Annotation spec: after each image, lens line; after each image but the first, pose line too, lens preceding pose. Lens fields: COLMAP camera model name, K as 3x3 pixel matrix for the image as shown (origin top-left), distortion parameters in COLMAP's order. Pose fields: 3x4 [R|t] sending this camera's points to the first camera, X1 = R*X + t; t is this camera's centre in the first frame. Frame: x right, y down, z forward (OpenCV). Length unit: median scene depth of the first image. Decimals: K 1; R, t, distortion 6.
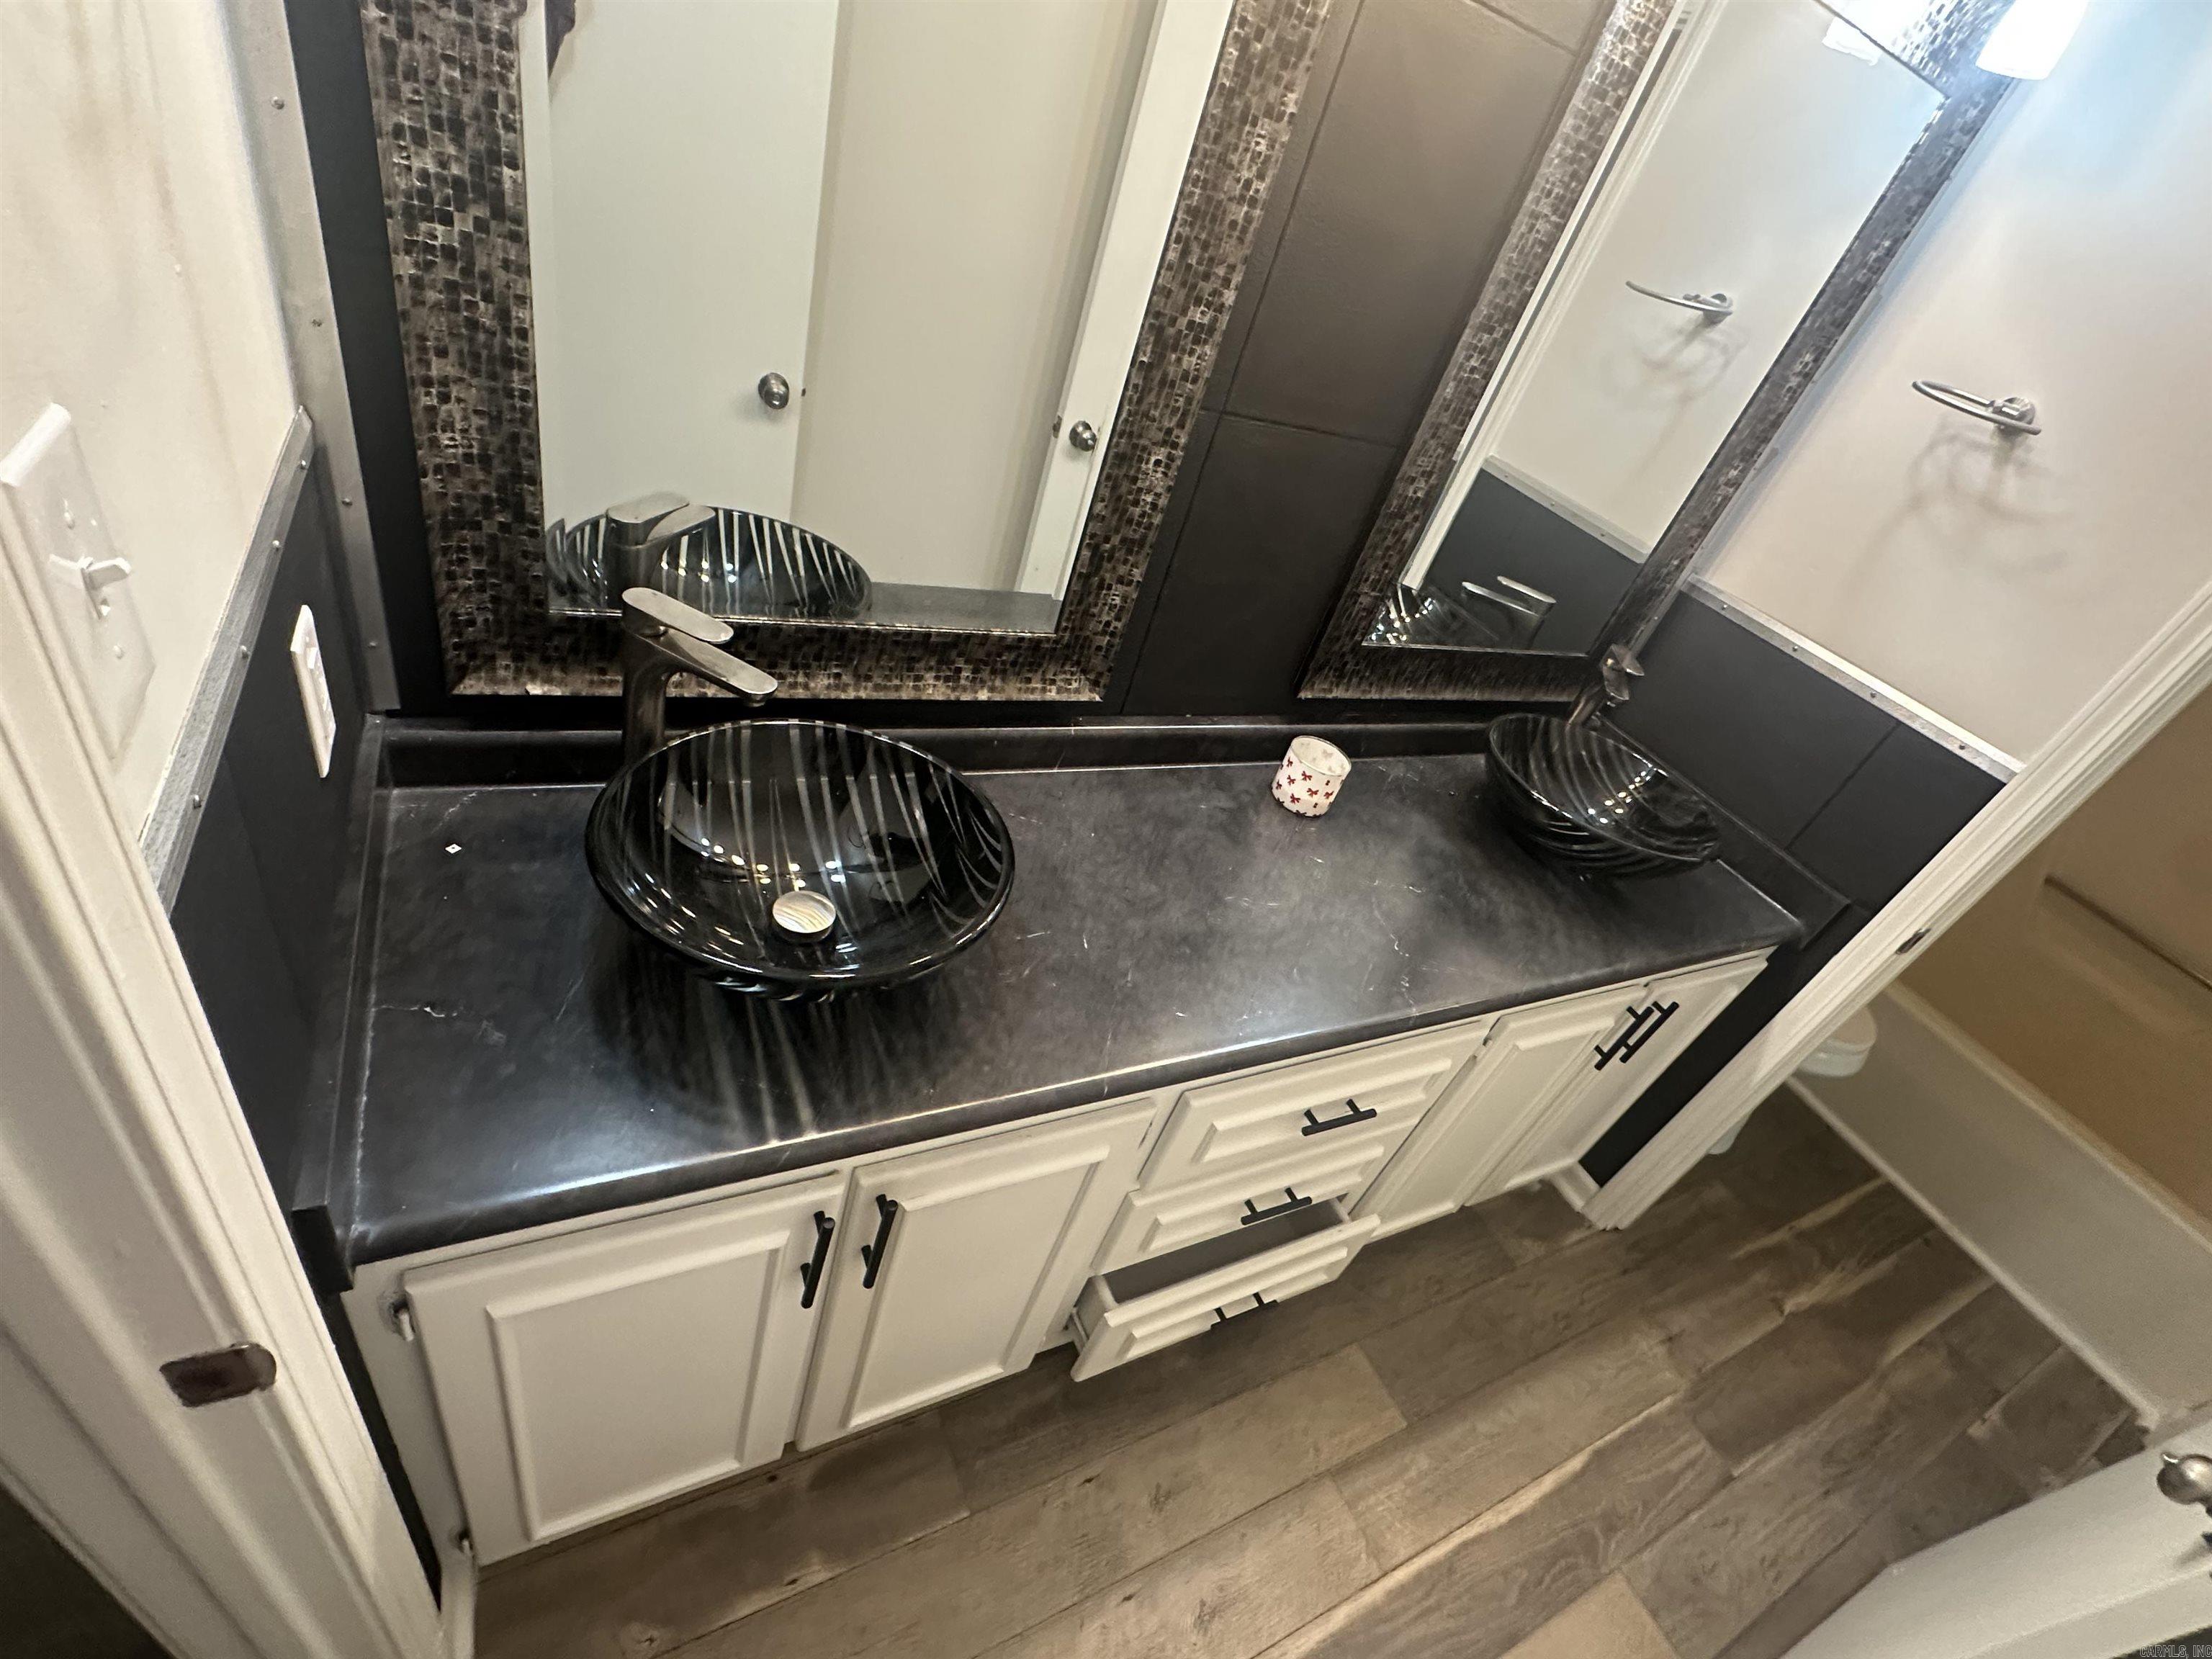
lens RADIAL K [[975.5, 0, 1104.4], [0, 975.5, 833.3], [0, 0, 1]] dist [-0.005783, 0.000229]
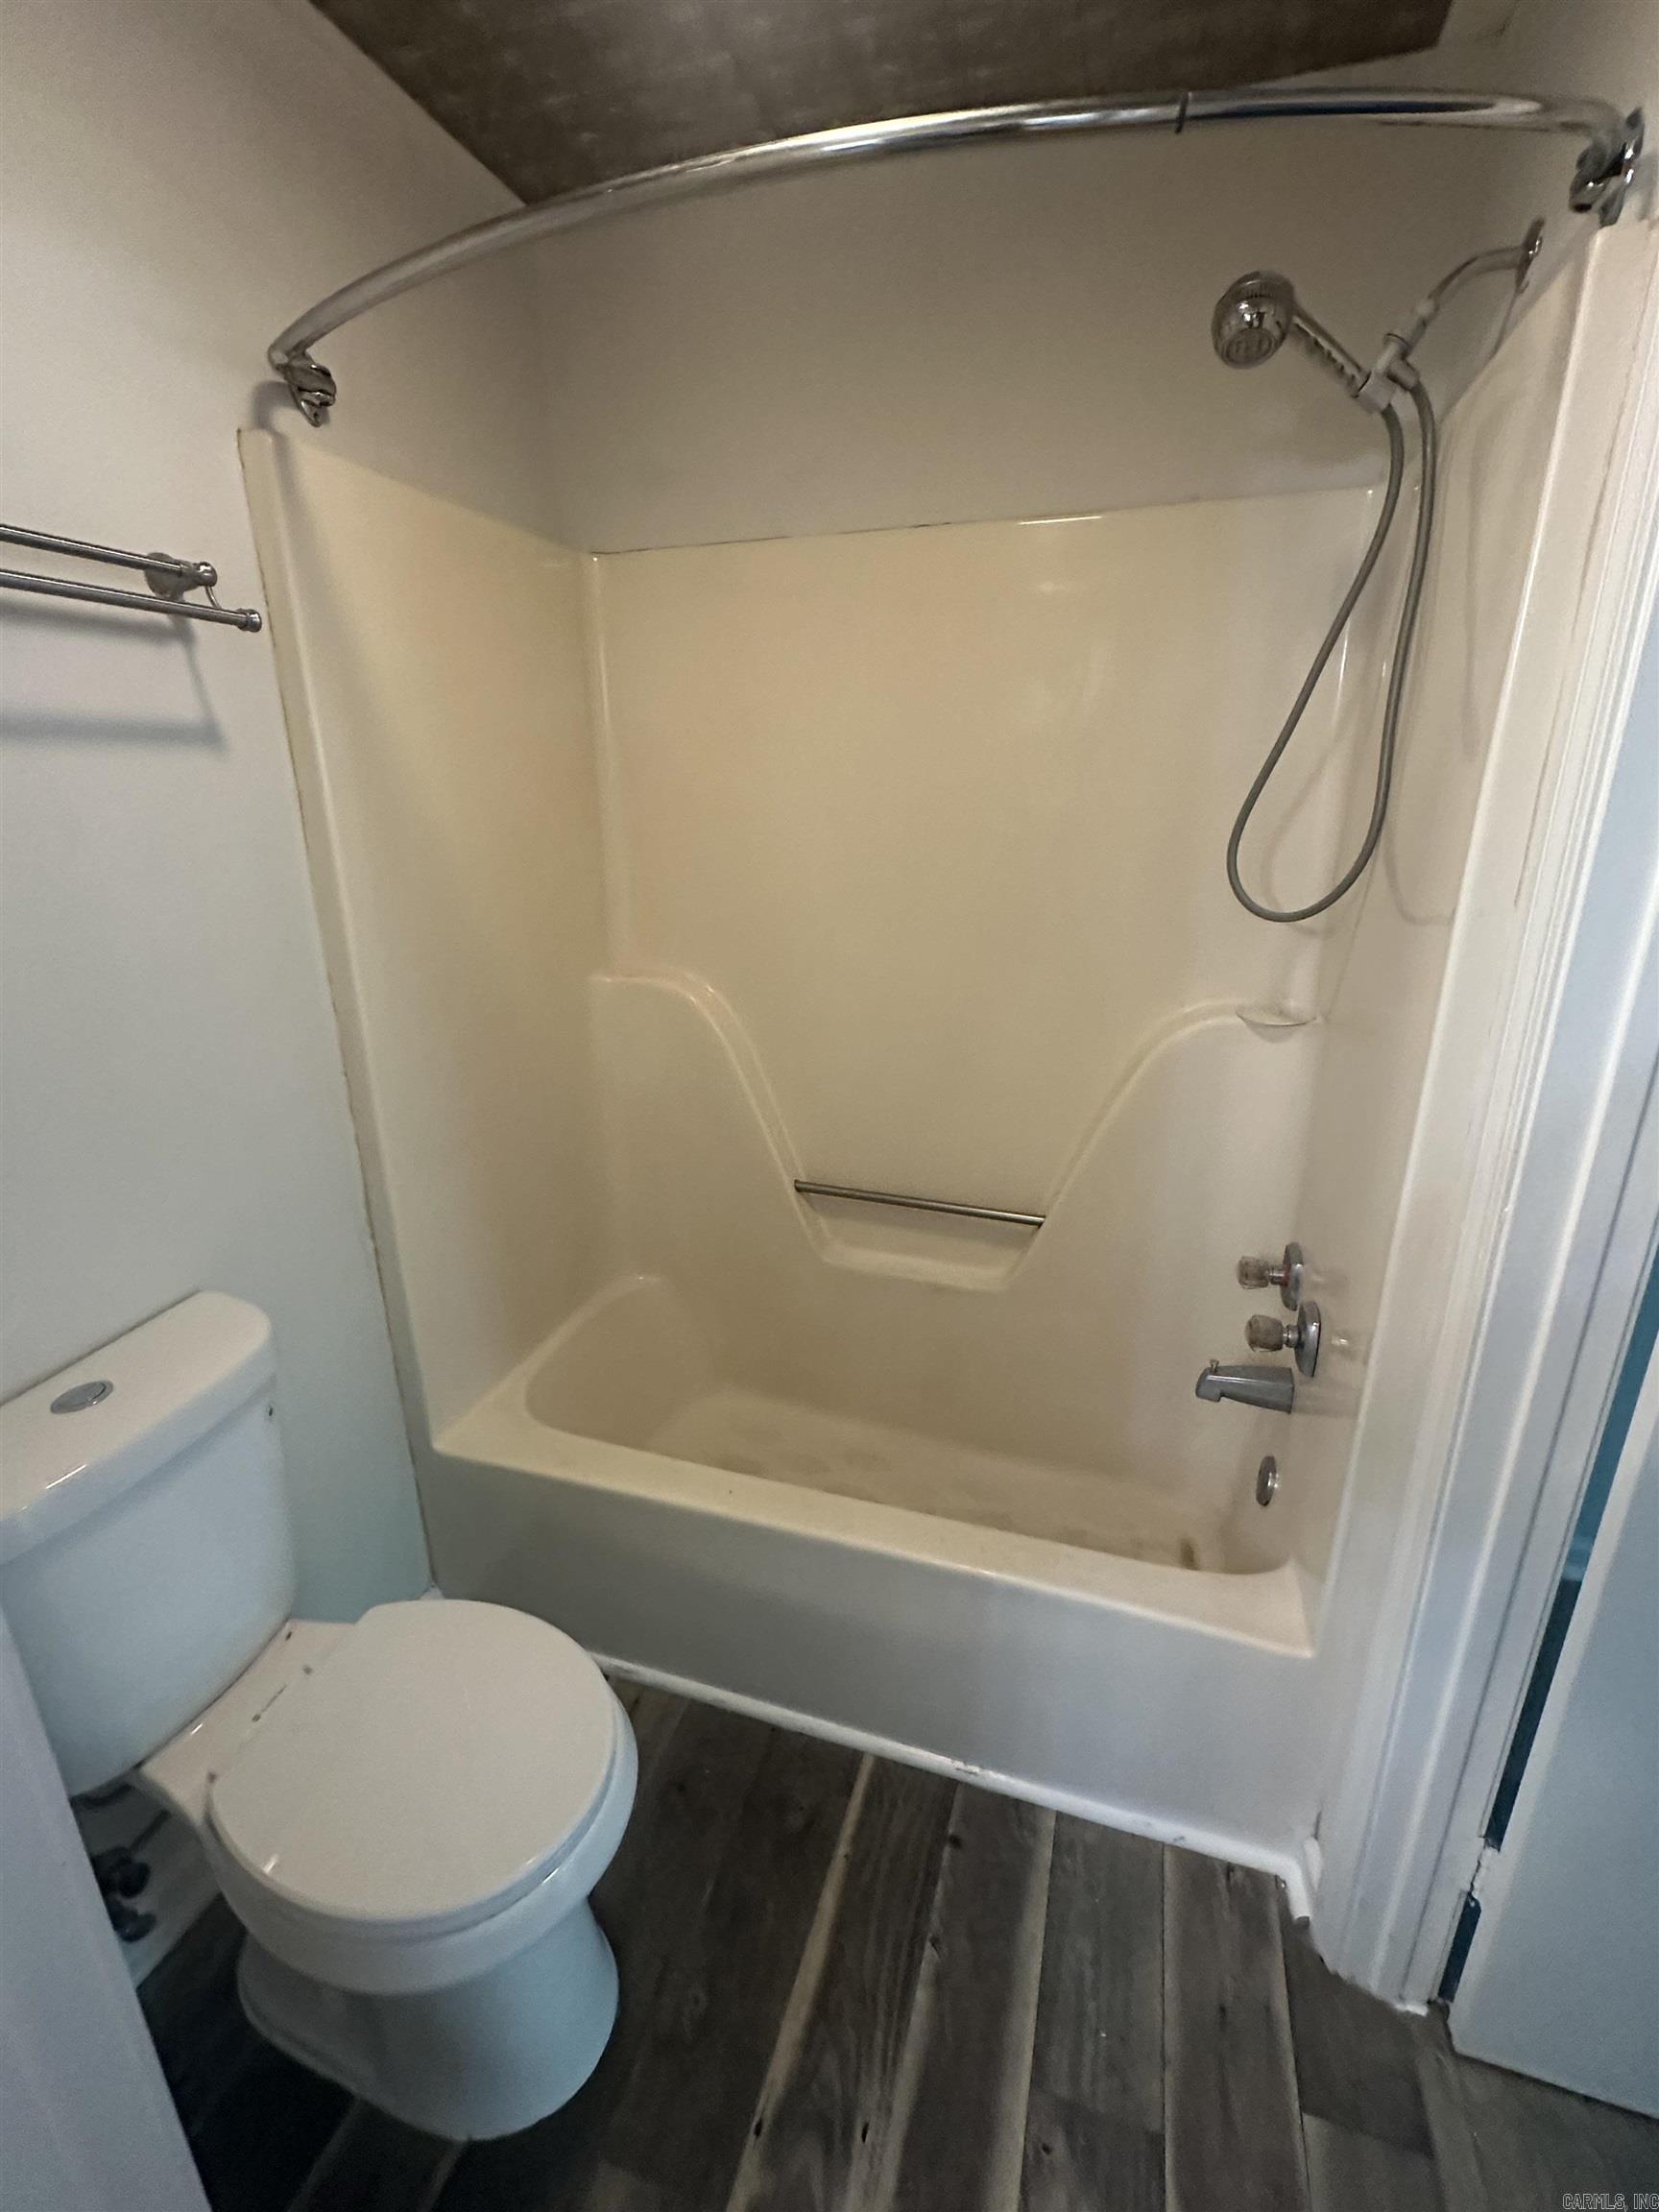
lens RADIAL K [[980.3, 0, 829.5], [0, 980.3, 1106.0], [0, 0, 1]] dist [-0.000537, -0.000023]
pose [[0.665595, -0.484770, 0.567434, 1.002469], [0.590249, 0.807217, -0.002736, 0.024736], [-0.456716, 0.336748, 0.823414, 0.584256]]
